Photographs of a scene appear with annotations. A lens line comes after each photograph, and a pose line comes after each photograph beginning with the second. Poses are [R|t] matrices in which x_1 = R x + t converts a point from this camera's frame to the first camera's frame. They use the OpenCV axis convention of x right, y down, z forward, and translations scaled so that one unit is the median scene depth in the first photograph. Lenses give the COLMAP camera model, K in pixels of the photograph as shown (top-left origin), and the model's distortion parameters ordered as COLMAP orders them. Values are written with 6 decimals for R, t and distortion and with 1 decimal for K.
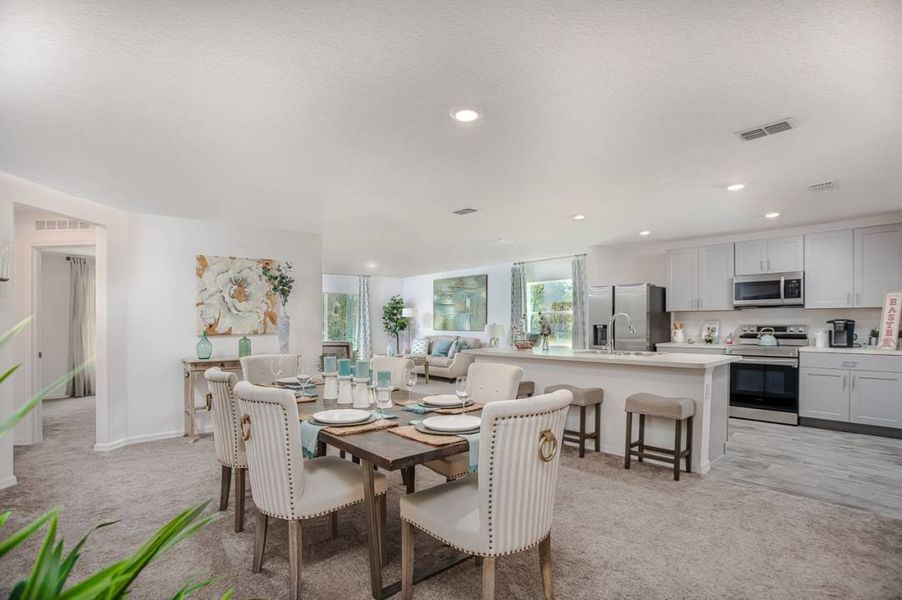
lens RADIAL K [[459.6, 0, 446.4], [0, 459.6, 320.8], [0, 0, 1]] dist [-0.069658, 0.034481]
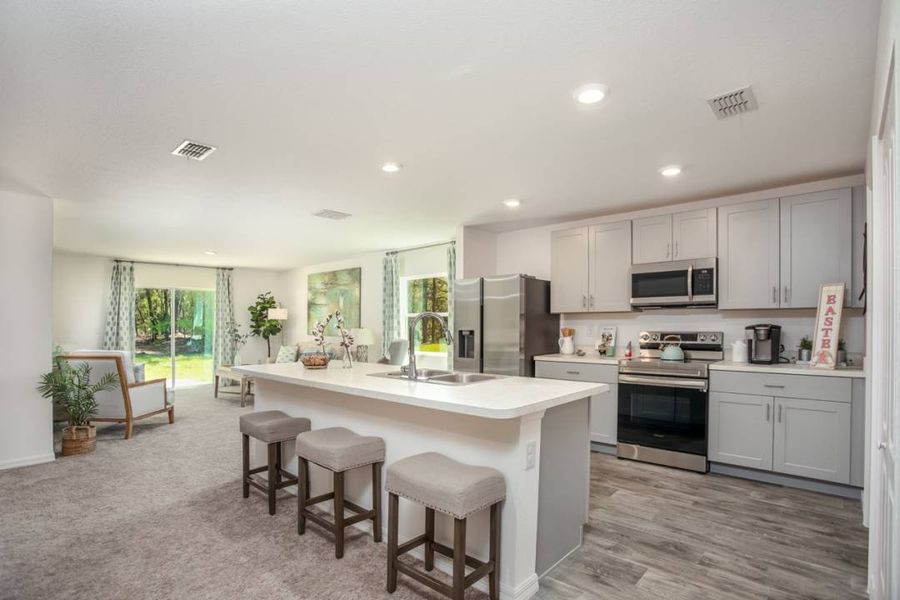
lens RADIAL K [[458.5, 0, 445.4], [0, 458.5, 320.7], [0, 0, 1]] dist [-0.069658, 0.034481]
pose [[0.995654, 0.004308, 0.093035, 0.289043], [-0.003720, 0.999972, -0.006487, -0.002048], [-0.093061, 0.006113, 0.995642, 0.308803]]
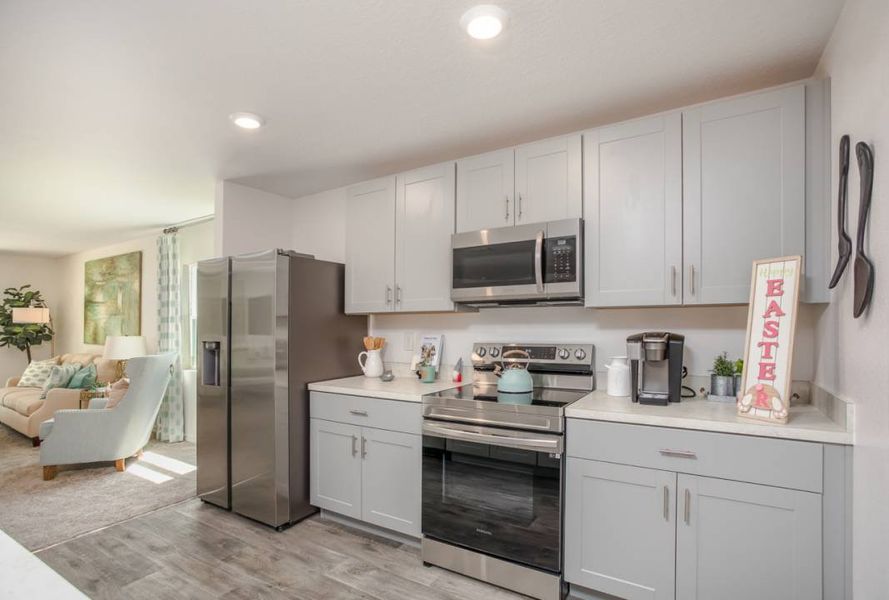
lens RADIAL K [[439.0, 0, 445.5], [0, 439.0, 322.6], [0, 0, 1]] dist [-0.042307, 0.028162]
pose [[0.960364, -0.001326, 0.278747, 0.549893], [0.002108, 0.999995, -0.002506, -0.011393], [-0.278743, 0.002995, 0.960361, 0.624345]]
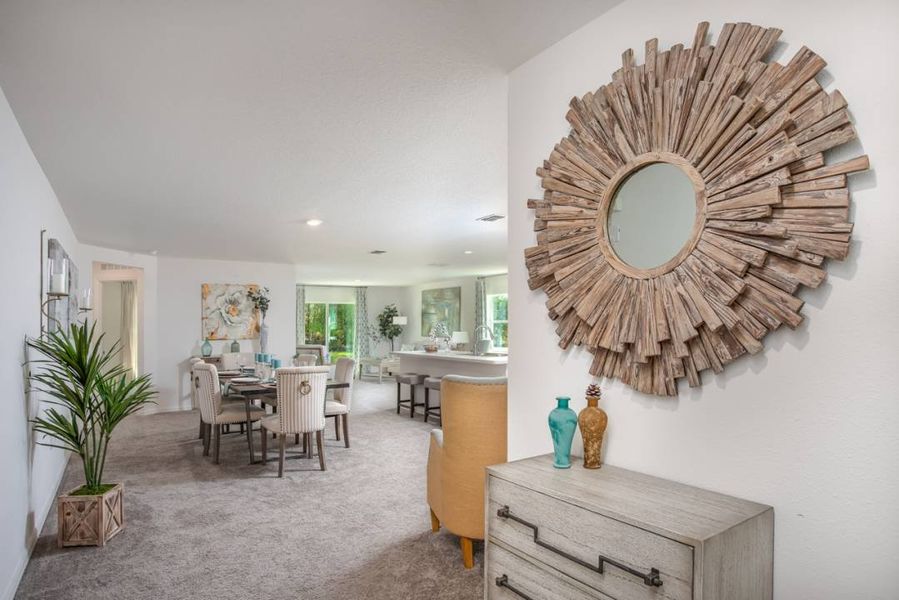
lens RADIAL K [[531.0, 0, 450.4], [0, 531.0, 323.0], [0, 0, 1]] dist [-0.057522, -0.000026]
pose [[0.991313, -0.000918, -0.131518, 0.416964], [0.000599, 0.999997, -0.002466, -0.016328], [0.131520, 0.002365, 0.991311, -0.509718]]
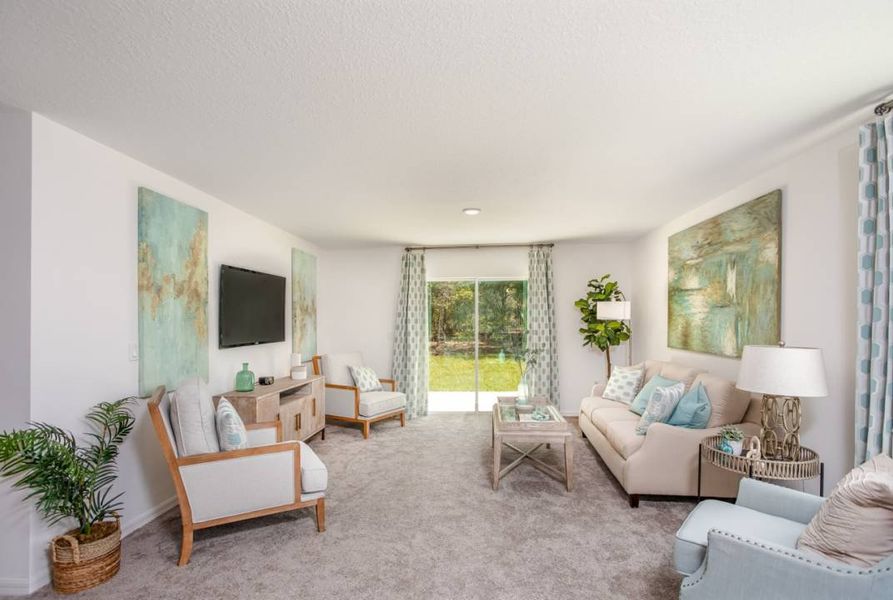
lens RADIAL K [[441.0, 0, 447.5], [0, 441.0, 322.7], [0, 0, 1]] dist [-0.042307, 0.028162]
pose [[0.702834, 0.000954, -0.711354, 0.250234], [0.006295, 0.999952, 0.007560, -0.018041], [0.711326, -0.009792, 0.702794, 1.089631]]
